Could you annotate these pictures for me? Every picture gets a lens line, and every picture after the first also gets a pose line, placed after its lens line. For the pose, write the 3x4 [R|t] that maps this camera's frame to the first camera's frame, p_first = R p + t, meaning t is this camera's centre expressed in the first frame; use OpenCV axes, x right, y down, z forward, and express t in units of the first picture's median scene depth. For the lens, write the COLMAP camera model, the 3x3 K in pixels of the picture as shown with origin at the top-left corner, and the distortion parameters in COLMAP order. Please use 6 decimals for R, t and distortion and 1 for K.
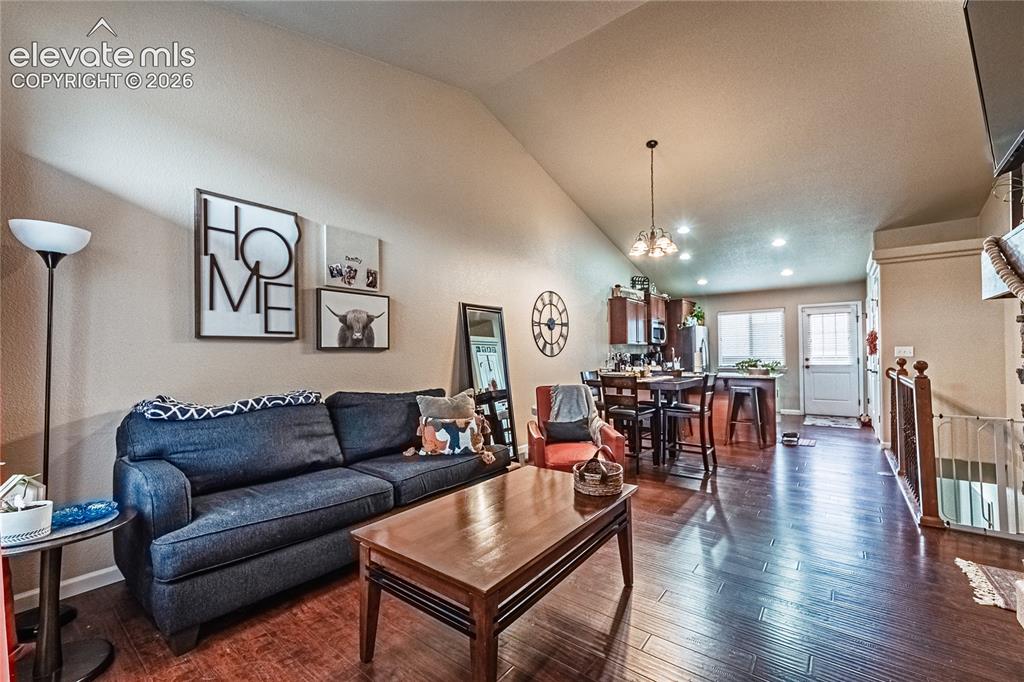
lens RADIAL K [[417.7, 0, 512.0], [0, 417.7, 341.0], [0, 0, 1]] dist [0.000402, 0.000026]
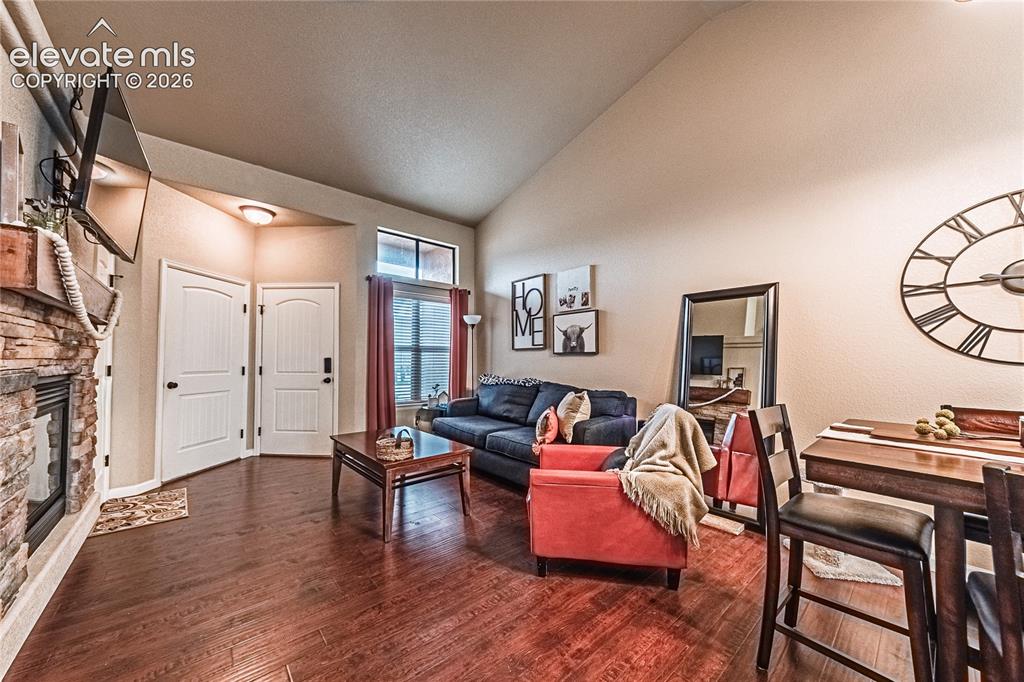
lens RADIAL K [[377.6, 0, 512.0], [0, 377.6, 341.0], [0, 0, 1]] dist [-0.000956, -0.000075]
pose [[-0.213549, -0.034239, -0.976332, 0.910628], [0.036389, 0.998413, -0.042972, 0.024231], [0.976254, -0.044704, -0.211964, 1.096371]]
